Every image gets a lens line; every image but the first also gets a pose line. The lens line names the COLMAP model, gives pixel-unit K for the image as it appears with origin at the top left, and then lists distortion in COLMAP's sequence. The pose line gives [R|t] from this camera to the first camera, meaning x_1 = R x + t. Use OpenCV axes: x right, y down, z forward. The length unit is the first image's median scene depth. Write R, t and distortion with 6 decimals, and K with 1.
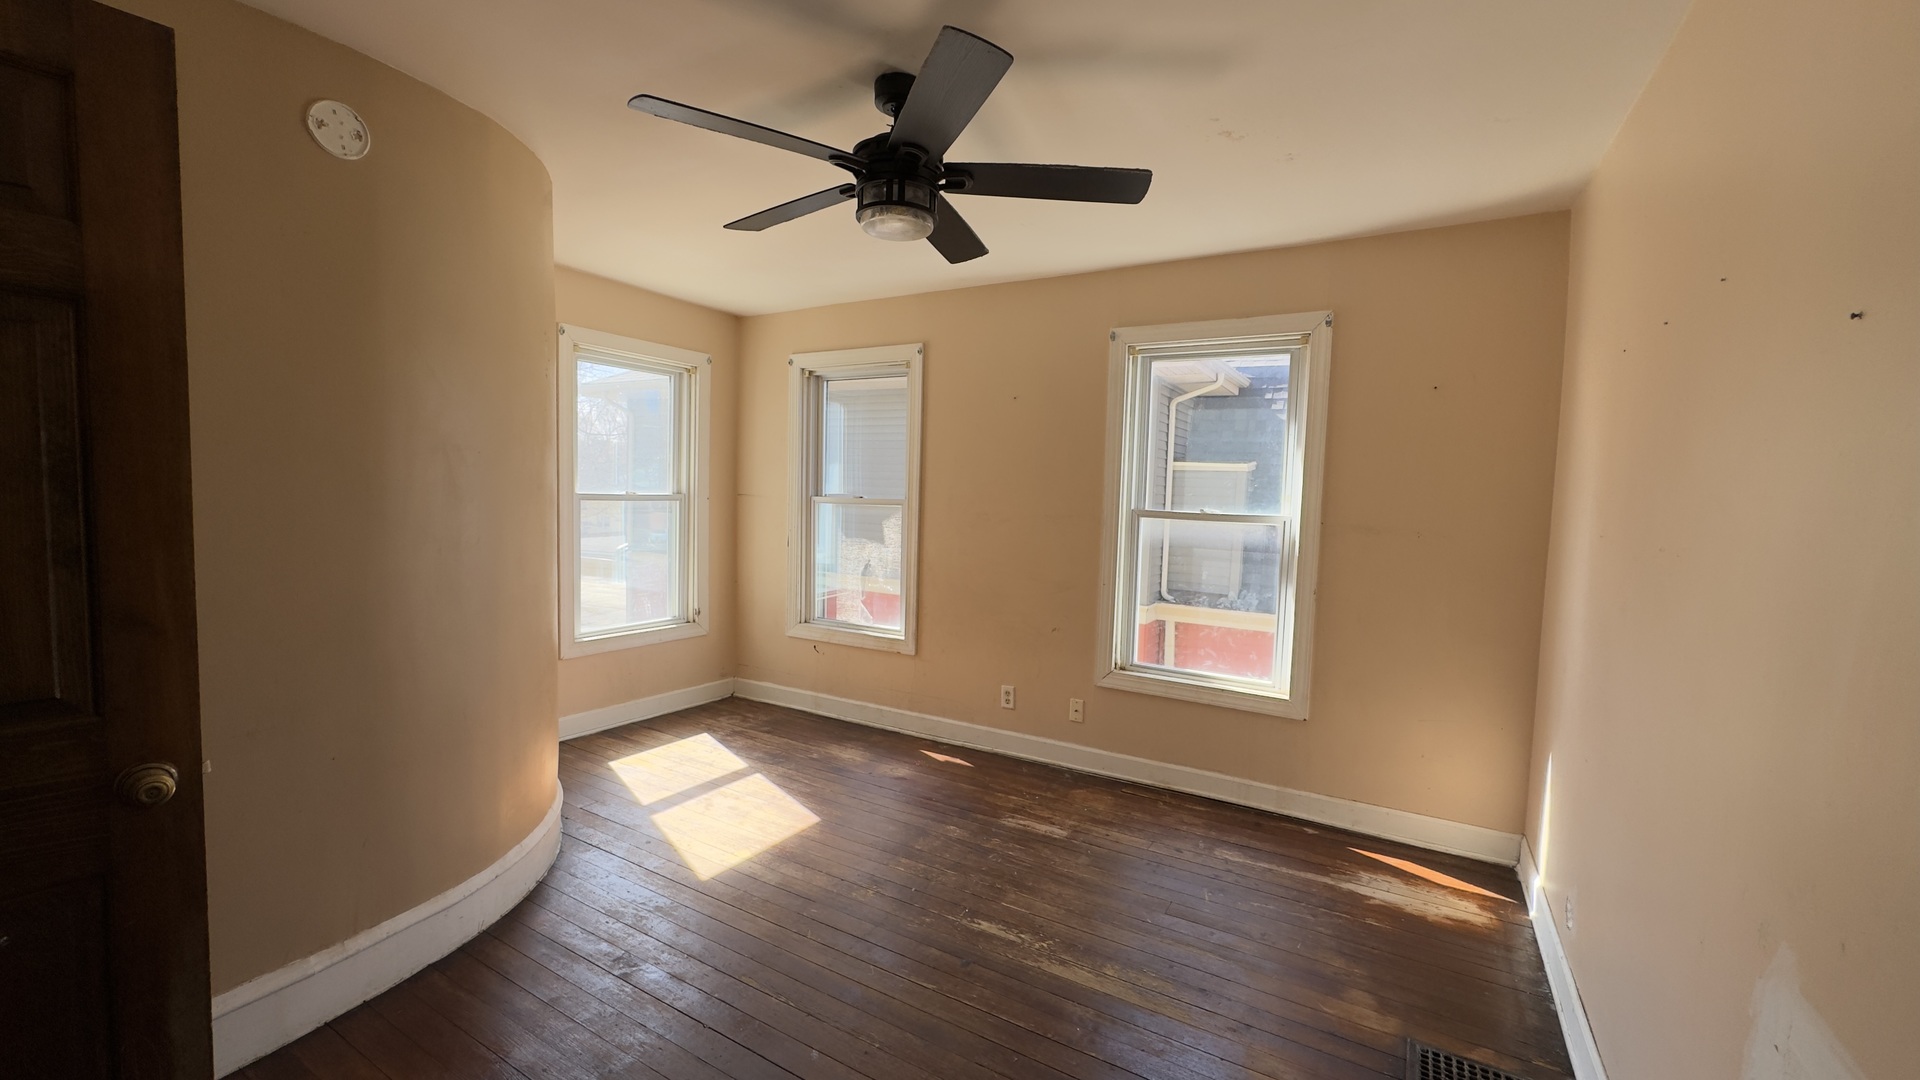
lens RADIAL K [[766.5, 0, 960.0], [0, 766.5, 540.0], [0, 0, 1]] dist [-0.000075, 0.000202]
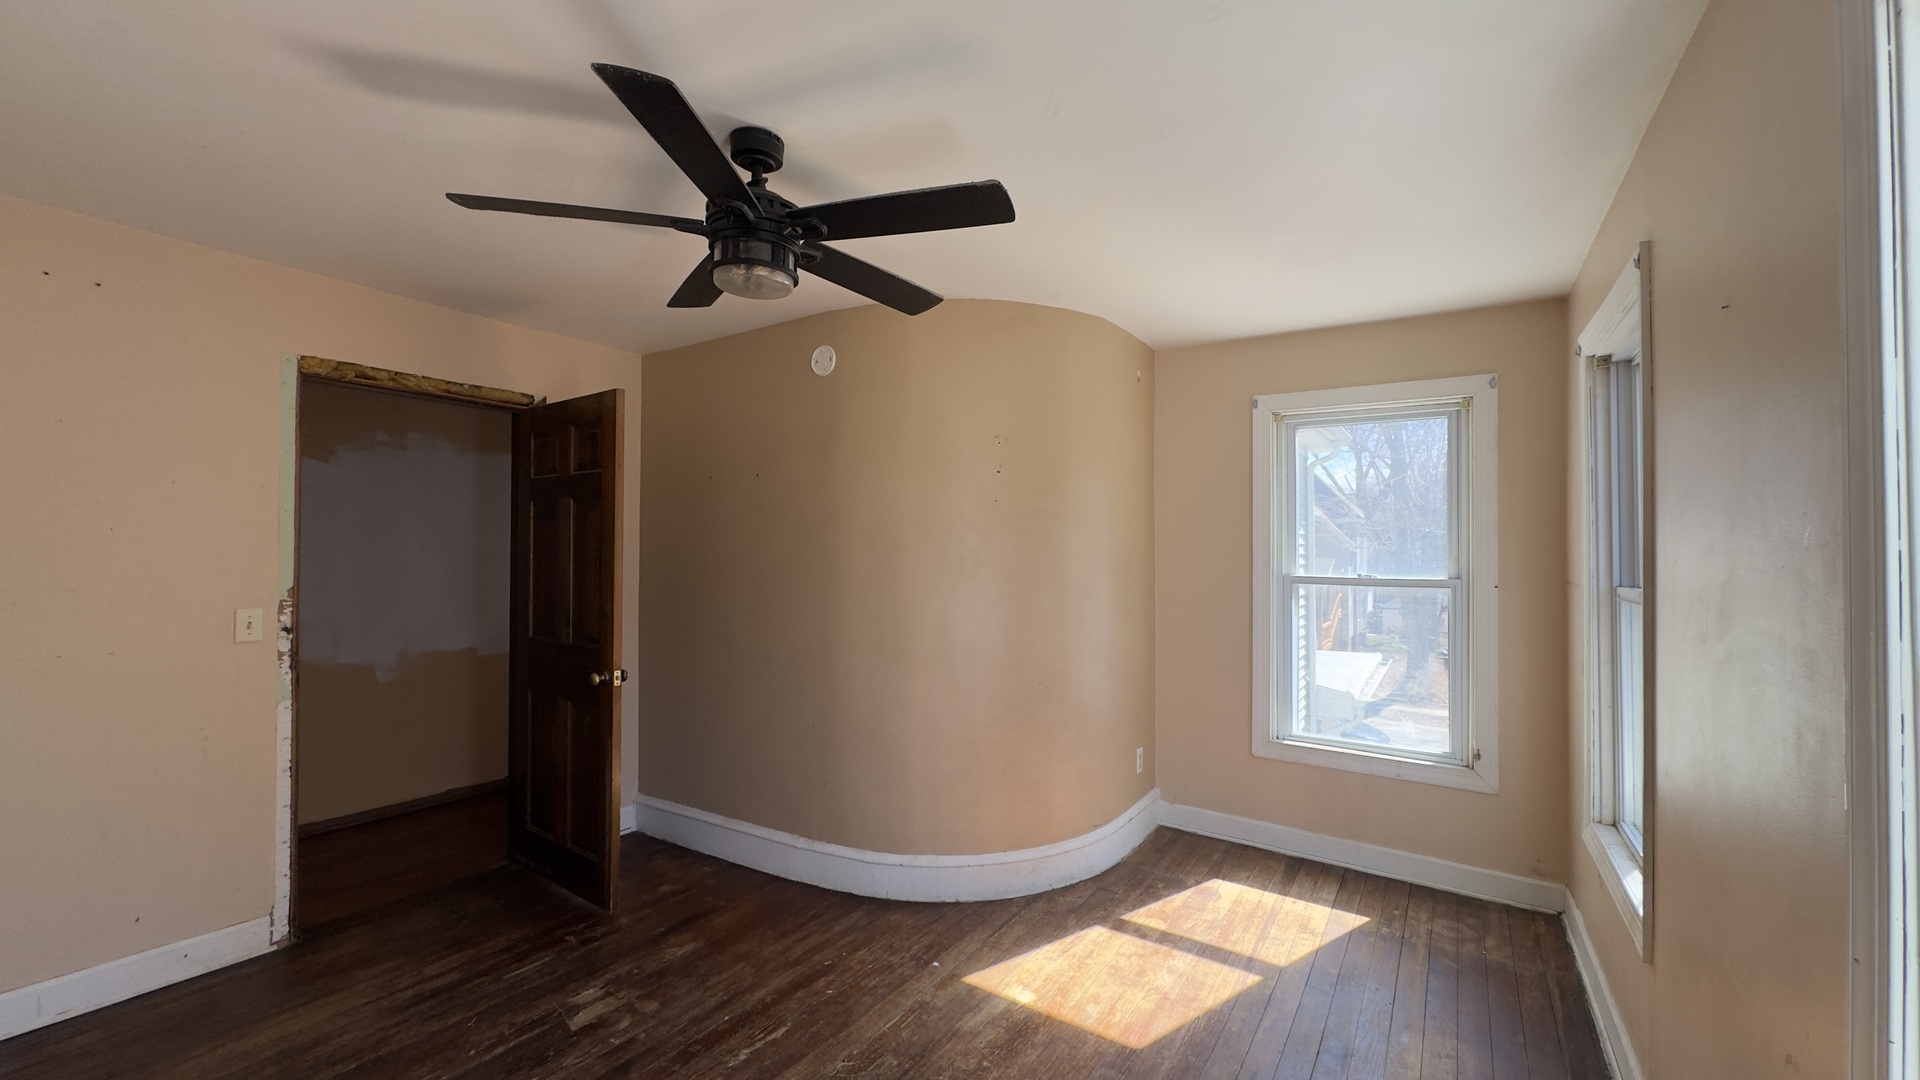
lens RADIAL K [[766.5, 0, 960.0], [0, 766.5, 540.0], [0, 0, 1]] dist [-0.000075, 0.000202]
pose [[-0.048785, -0.038059, -0.998084, 0.503677], [-0.076240, 0.996500, -0.034273, -0.051605], [0.995895, 0.074422, -0.051516, 0.800353]]
